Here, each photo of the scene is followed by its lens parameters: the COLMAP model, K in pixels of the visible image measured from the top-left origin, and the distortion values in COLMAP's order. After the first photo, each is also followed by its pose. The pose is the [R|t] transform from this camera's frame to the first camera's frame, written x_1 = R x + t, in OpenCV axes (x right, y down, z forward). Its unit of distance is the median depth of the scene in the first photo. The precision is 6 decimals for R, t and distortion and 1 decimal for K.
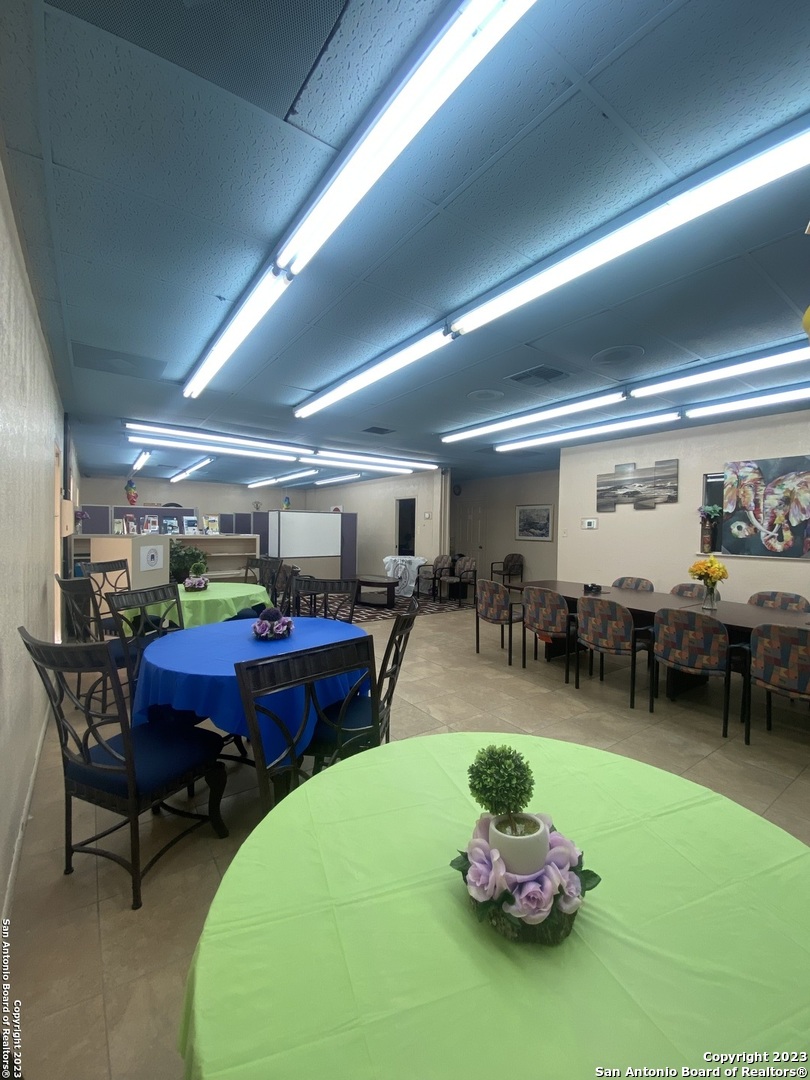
lens RADIAL K [[437.9, 0, 405.0], [0, 437.9, 540.0], [0, 0, 1]] dist [0.032296, -0.036562]
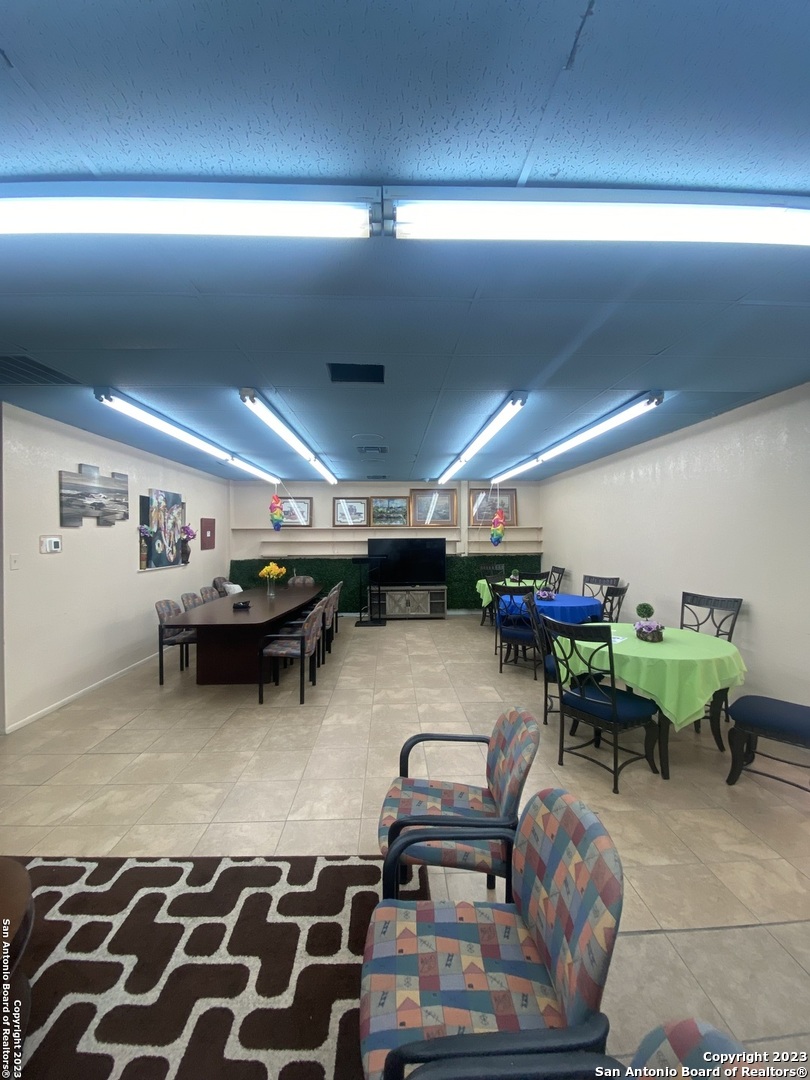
lens RADIAL K [[432.3, 0, 405.0], [0, 432.3, 540.0], [0, 0, 1]] dist [0.049077, -0.035199]
pose [[-0.835969, -0.016737, 0.548521, -0.454937], [0.007815, 0.999070, 0.042396, -0.085461], [-0.548721, 0.039729, -0.835061, 1.608523]]
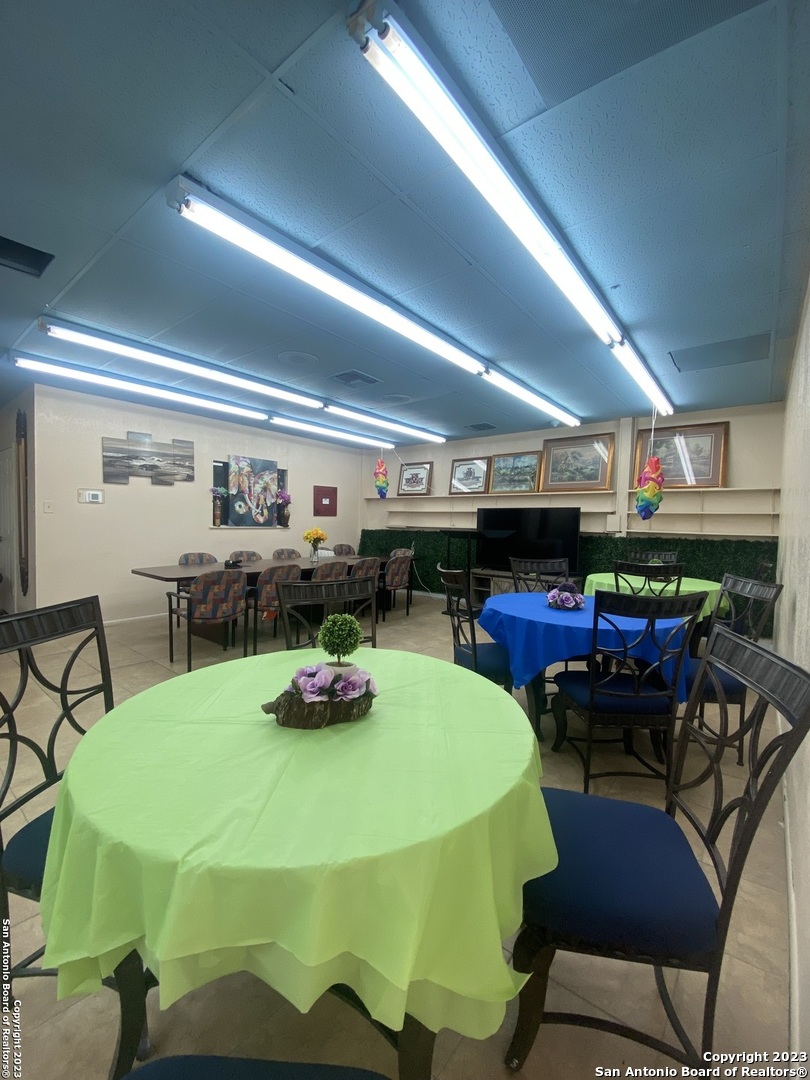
lens RADIAL K [[432.3, 0, 405.0], [0, 432.3, 540.0], [0, 0, 1]] dist [0.049077, -0.035199]
pose [[-0.263994, -0.064291, 0.962379, -0.641178], [0.002180, 0.997734, 0.067250, -0.013040], [-0.964522, 0.019851, -0.263256, 0.855730]]
